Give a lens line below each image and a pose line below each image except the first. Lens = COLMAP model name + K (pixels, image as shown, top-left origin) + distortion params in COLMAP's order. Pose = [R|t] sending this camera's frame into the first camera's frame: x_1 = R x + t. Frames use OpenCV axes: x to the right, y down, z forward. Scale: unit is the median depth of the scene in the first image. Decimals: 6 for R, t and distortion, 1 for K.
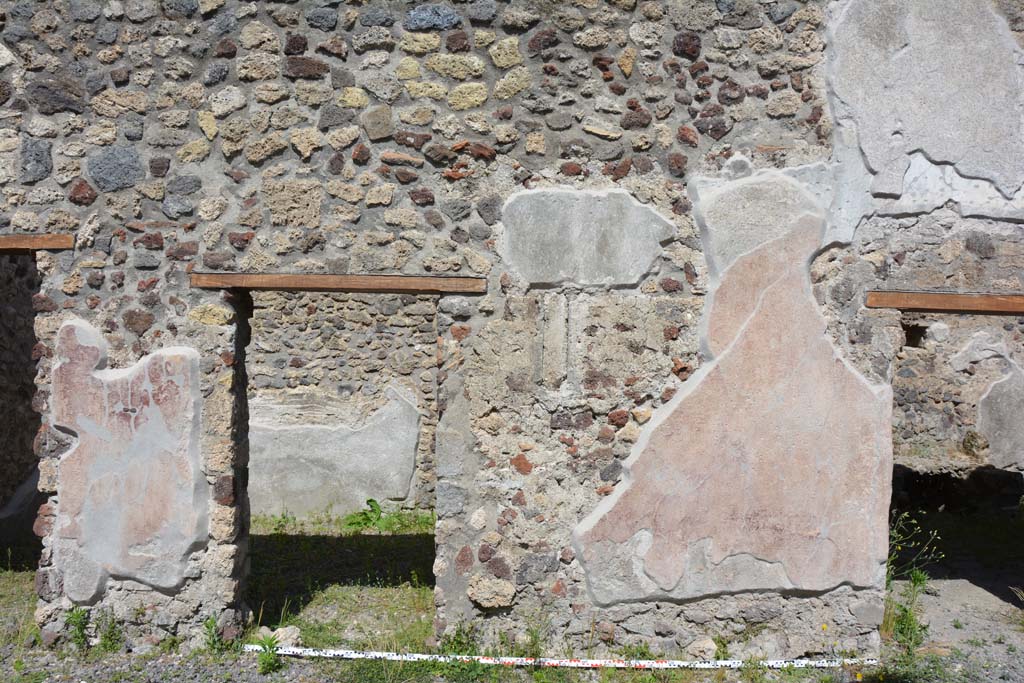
lens RADIAL K [[797.6, 0, 513.6], [0, 797.6, 344.5], [0, 0, 1]] dist [-0.169363, 0.122996]
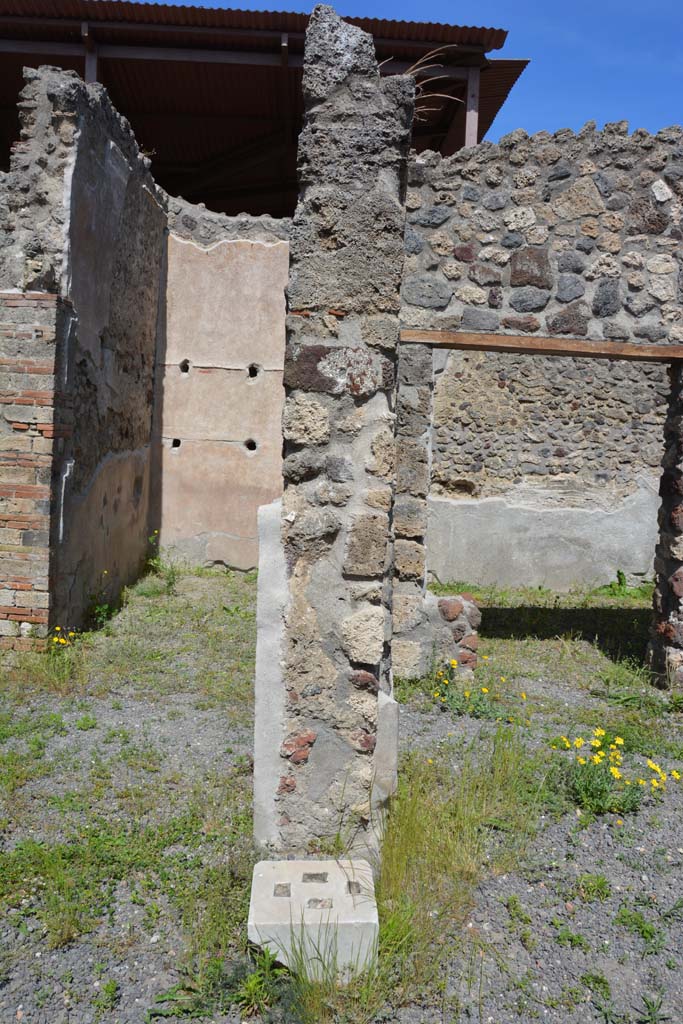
lens RADIAL K [[797.6, 0, 342.9], [0, 797.6, 512.8], [0, 0, 1]] dist [-0.169363, 0.122996]
pose [[0.999560, 0.028180, 0.009289, -1.174110], [-0.028981, 0.994374, 0.101883, 0.007113], [-0.006366, -0.102107, 0.994753, -0.226598]]
